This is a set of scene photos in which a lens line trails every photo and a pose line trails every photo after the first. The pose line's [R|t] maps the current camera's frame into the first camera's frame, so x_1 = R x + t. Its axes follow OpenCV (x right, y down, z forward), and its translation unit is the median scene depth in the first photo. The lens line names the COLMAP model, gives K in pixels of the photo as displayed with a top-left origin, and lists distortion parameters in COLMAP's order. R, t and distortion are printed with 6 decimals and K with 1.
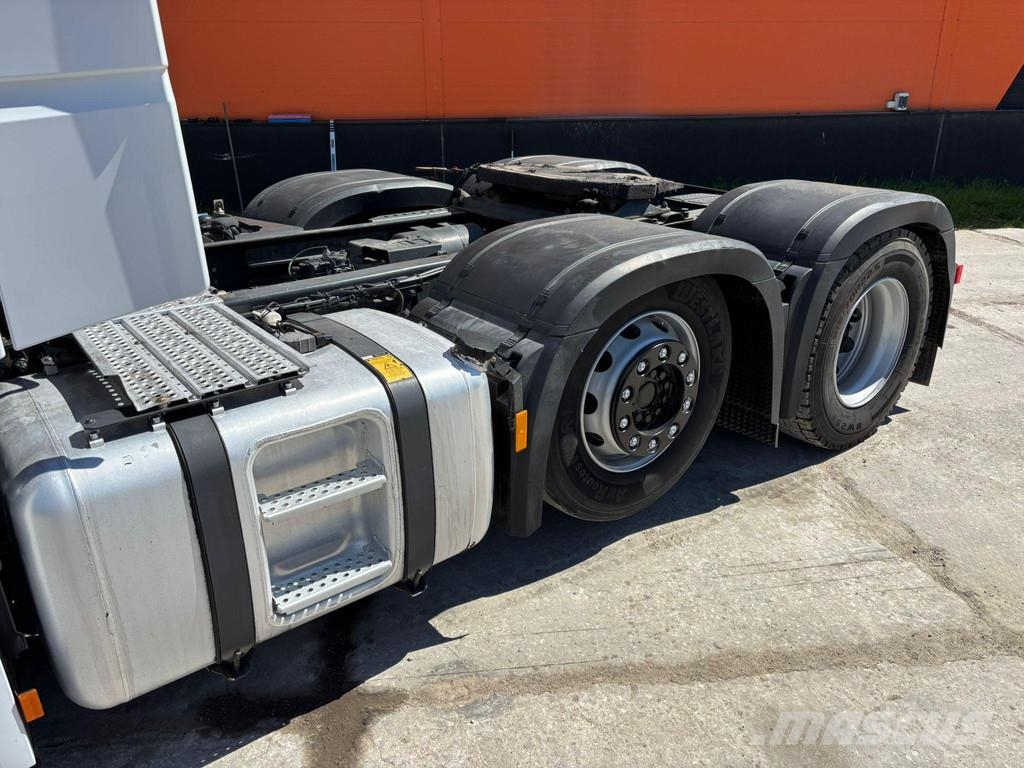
lens RADIAL K [[761.8, 0, 518.3], [0, 761.8, 381.9], [0, 0, 1]] dist [0.044393, -0.051615]
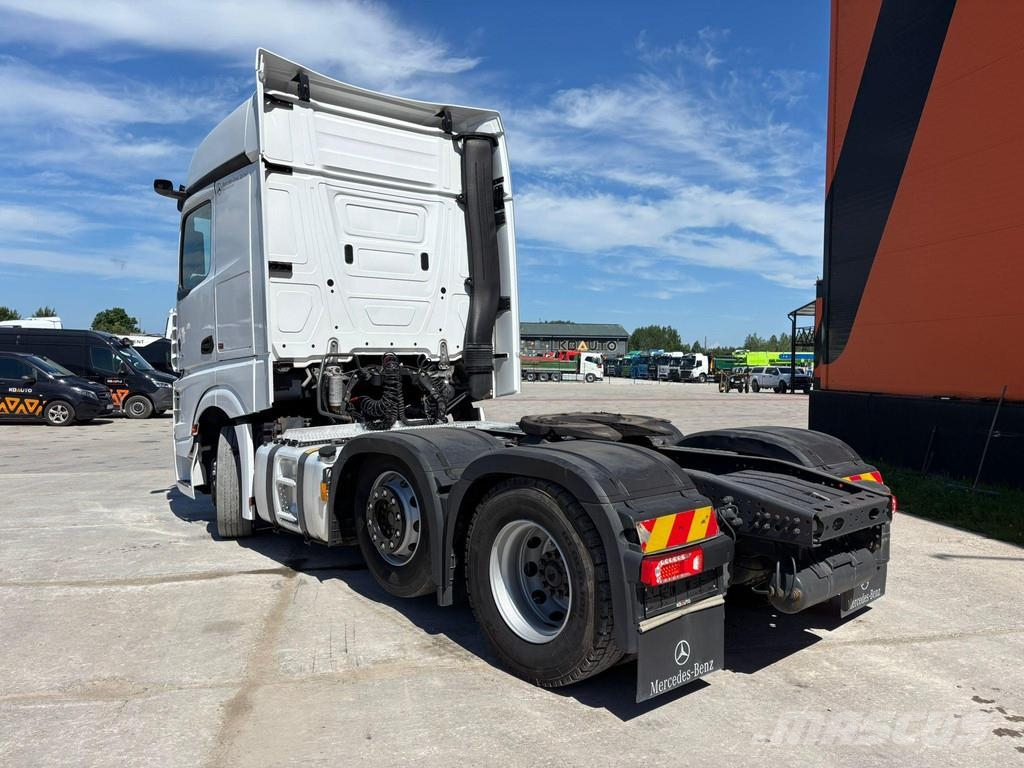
lens RADIAL K [[761.8, 0, 518.3], [0, 761.8, 381.9], [0, 0, 1]] dist [0.044393, -0.051615]
pose [[0.077275, 0.033138, -0.996459, 1.990454], [-0.378420, 0.925633, 0.001436, -0.398611], [0.922403, 0.376969, 0.084068, 1.006904]]
